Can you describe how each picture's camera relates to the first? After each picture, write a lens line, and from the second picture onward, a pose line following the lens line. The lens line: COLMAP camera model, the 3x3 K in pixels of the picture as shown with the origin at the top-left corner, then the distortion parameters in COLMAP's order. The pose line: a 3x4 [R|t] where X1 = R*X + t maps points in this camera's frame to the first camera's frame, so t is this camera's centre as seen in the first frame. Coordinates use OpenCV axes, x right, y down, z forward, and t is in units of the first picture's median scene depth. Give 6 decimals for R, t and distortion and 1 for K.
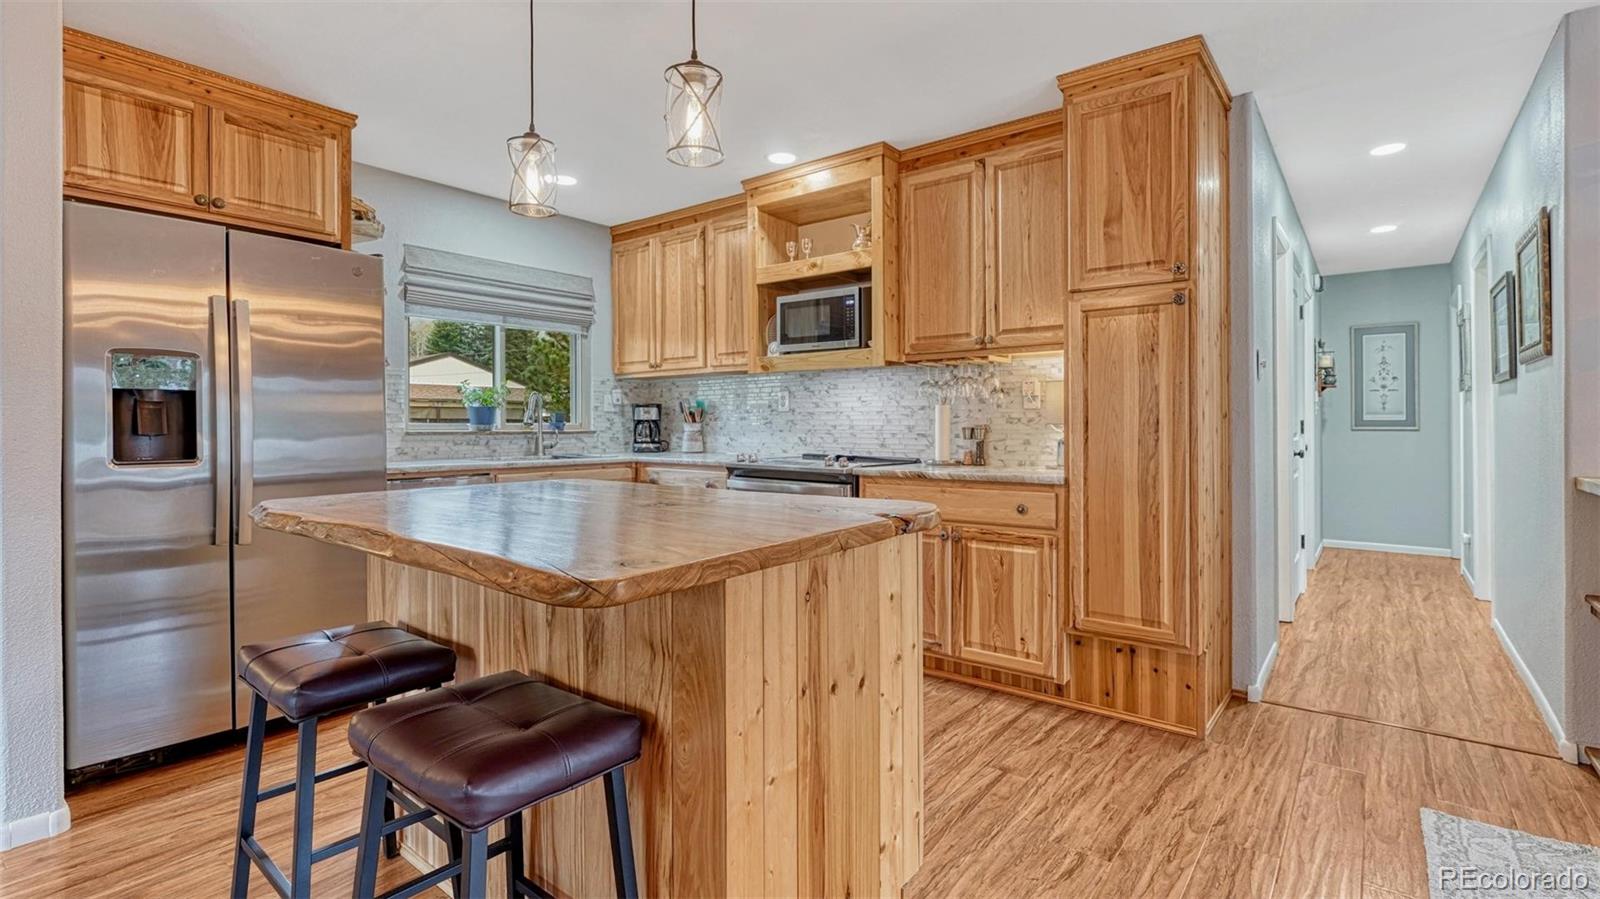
lens RADIAL K [[729.6, 0, 815.4], [0, 729.6, 431.1], [0, 0, 1]] dist [-0.017580, -0.000151]
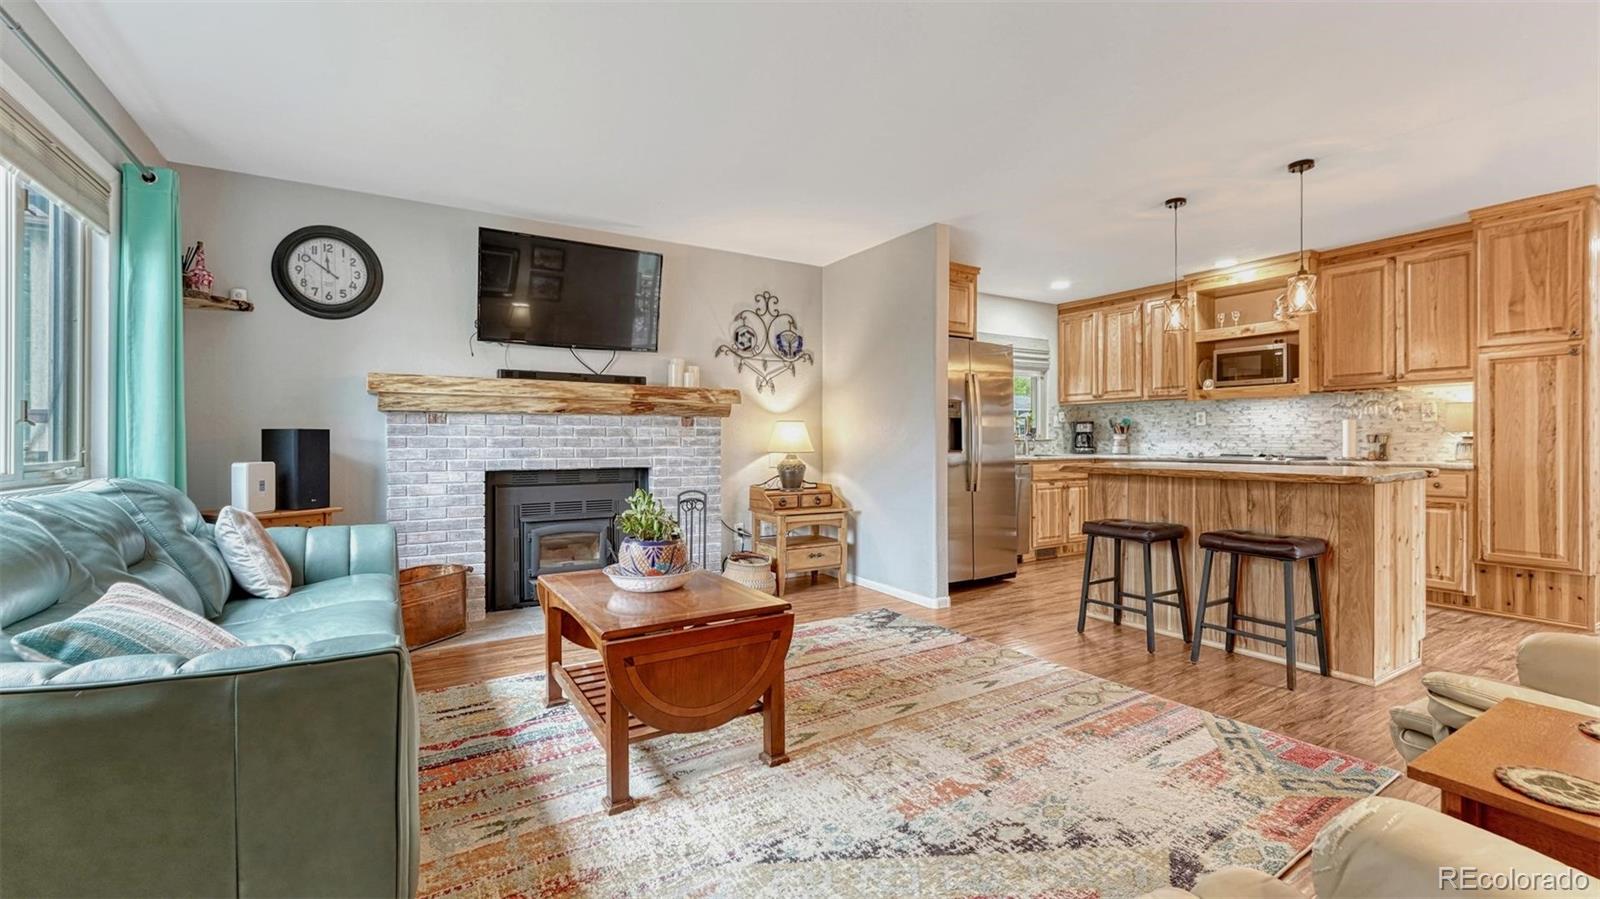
lens RADIAL K [[662.7, 0, 798.3], [0, 662.7, 449.1], [0, 0, 1]] dist [-0.014914, 0.000870]
pose [[0.933605, 0.000585, -0.358303, -0.409318], [0.001463, 0.999984, 0.005446, 0.015514], [0.358300, -0.005609, 0.933590, -0.668950]]
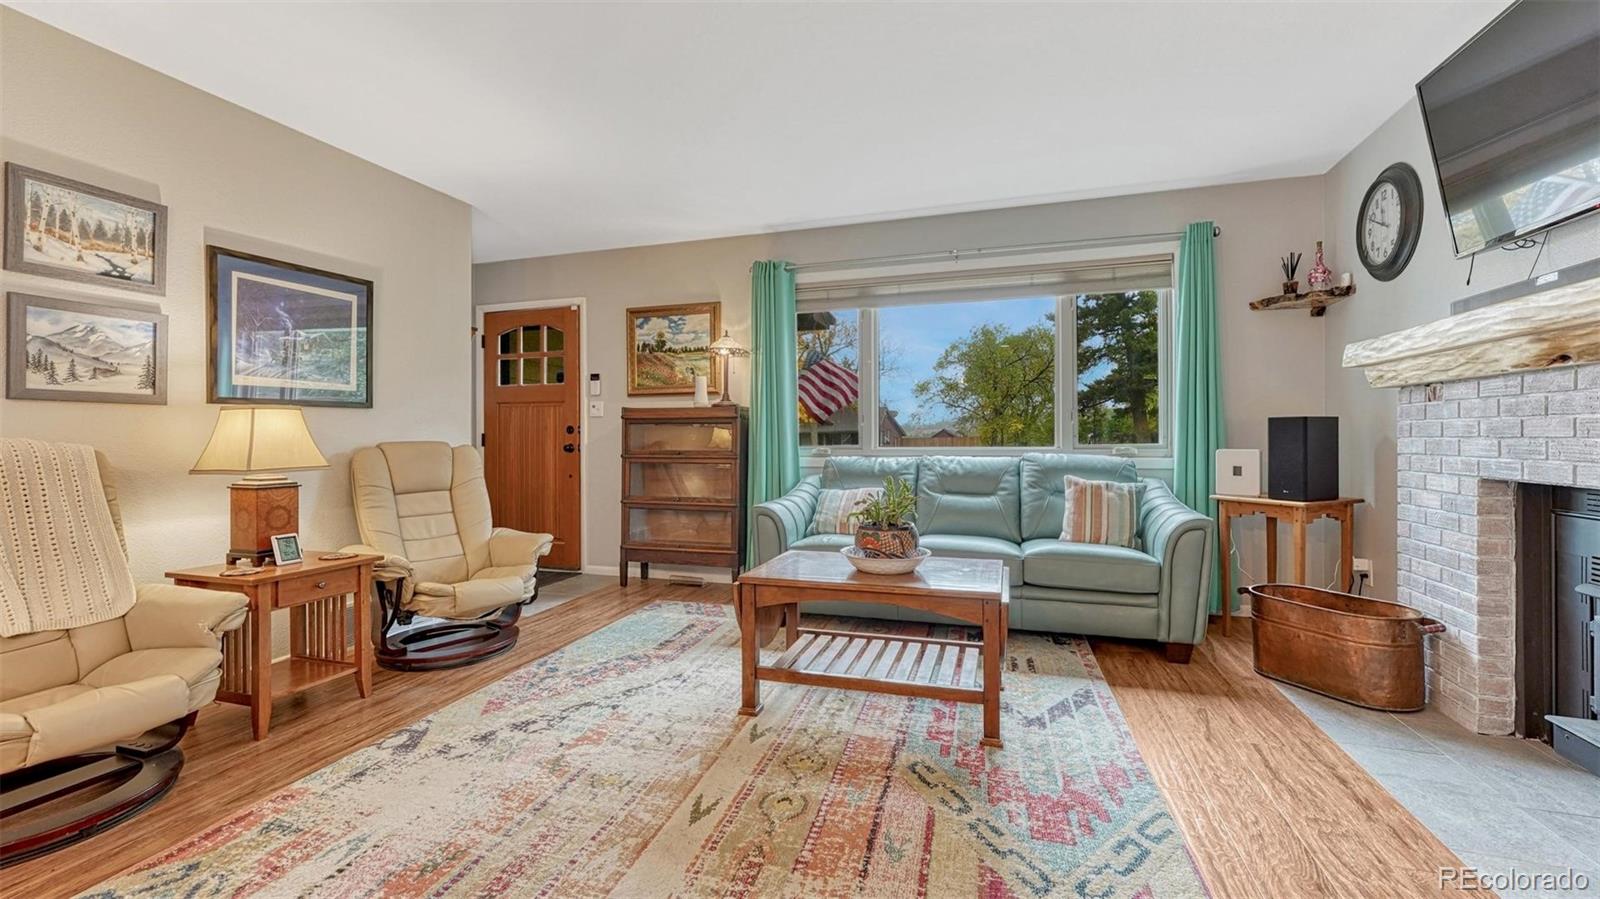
lens RADIAL K [[667.9, 0, 805.2], [0, 667.9, 441.9], [0, 0, 1]] dist [-0.008744, 0.000840]
pose [[-0.938807, 0.005933, -0.344394, -0.460169], [0.002758, 0.999949, 0.009708, 0.013534], [0.344434, 0.008164, -0.938775, 0.557513]]
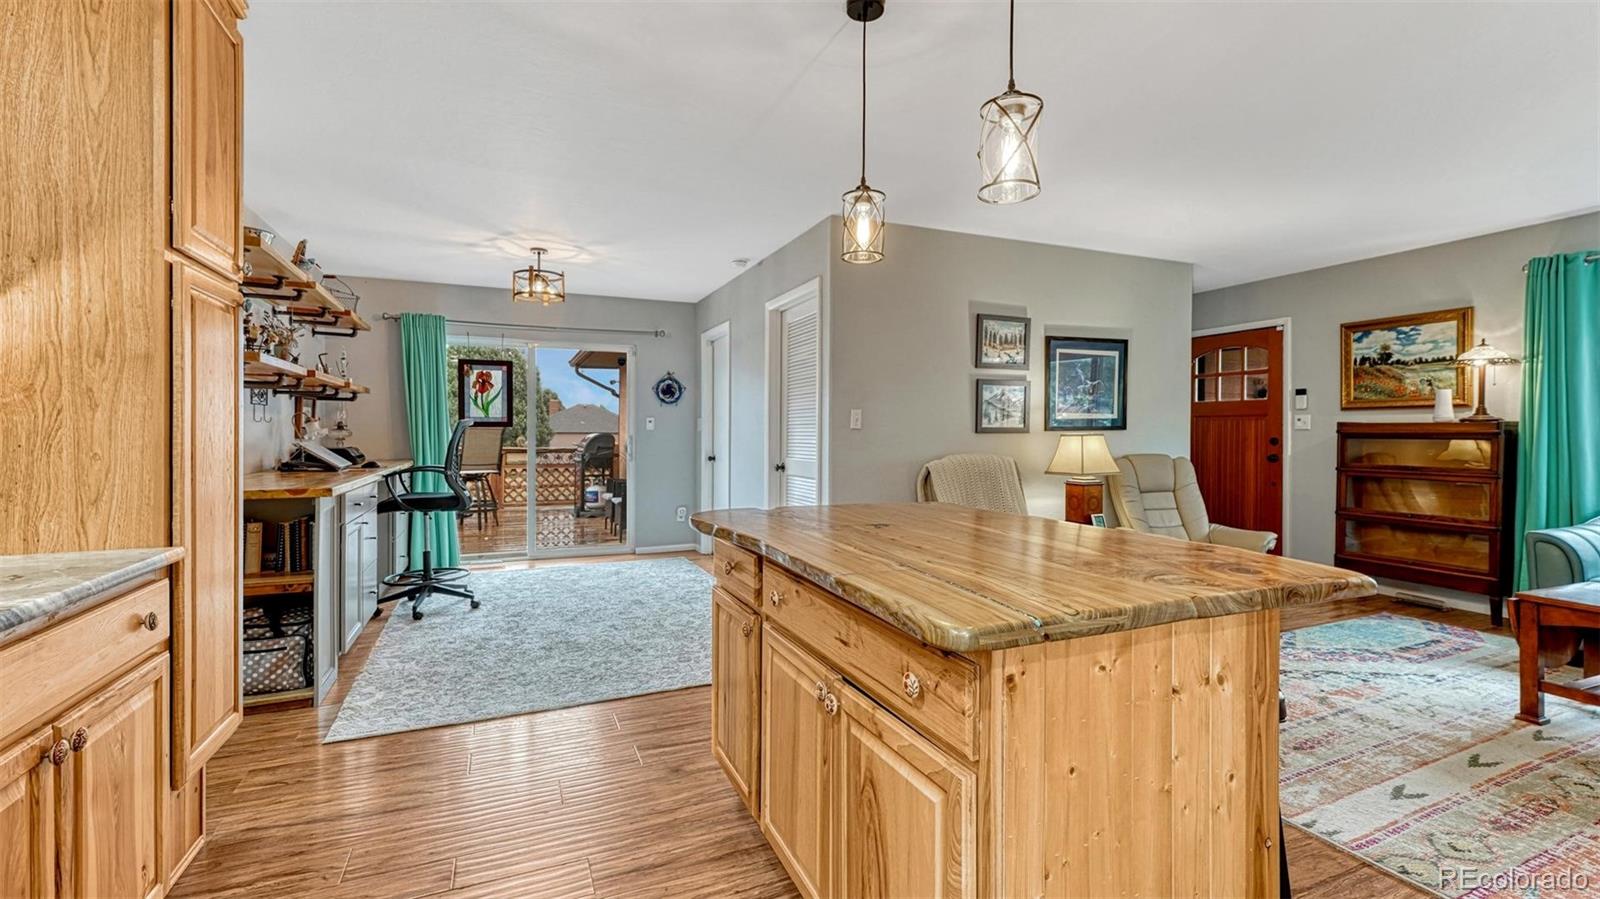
lens RADIAL K [[688.8, 0, 797.6], [0, 688.8, 434.7], [0, 0, 1]] dist [0.023700, 0.000574]
pose [[-0.871284, -0.002570, 0.490773, -0.314892], [0.000889, 0.999976, 0.006814, -0.027302], [-0.490779, 0.006373, -0.871261, 0.989114]]
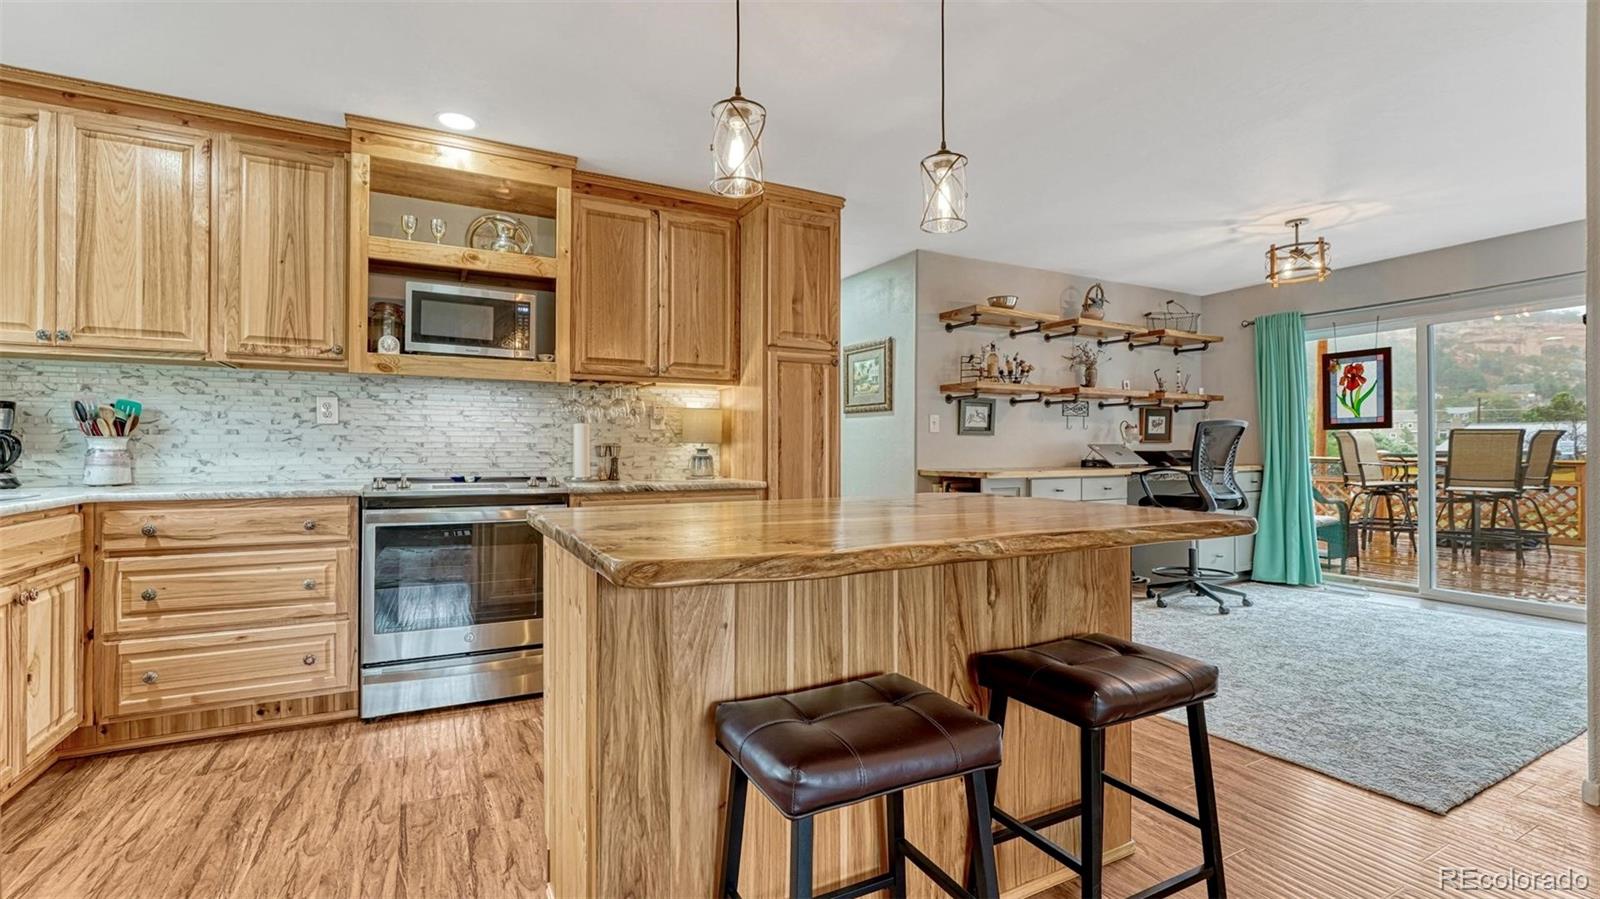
lens RADIAL K [[696.3, 0, 793.5], [0, 696.3, 443.0], [0, 0, 1]] dist [-0.001042, -0.000336]
pose [[0.413365, 0.009614, 0.910515, -0.629313], [0.005812, 0.999896, -0.013197, 0.006527], [-0.910547, 0.010747, 0.413266, 0.332355]]
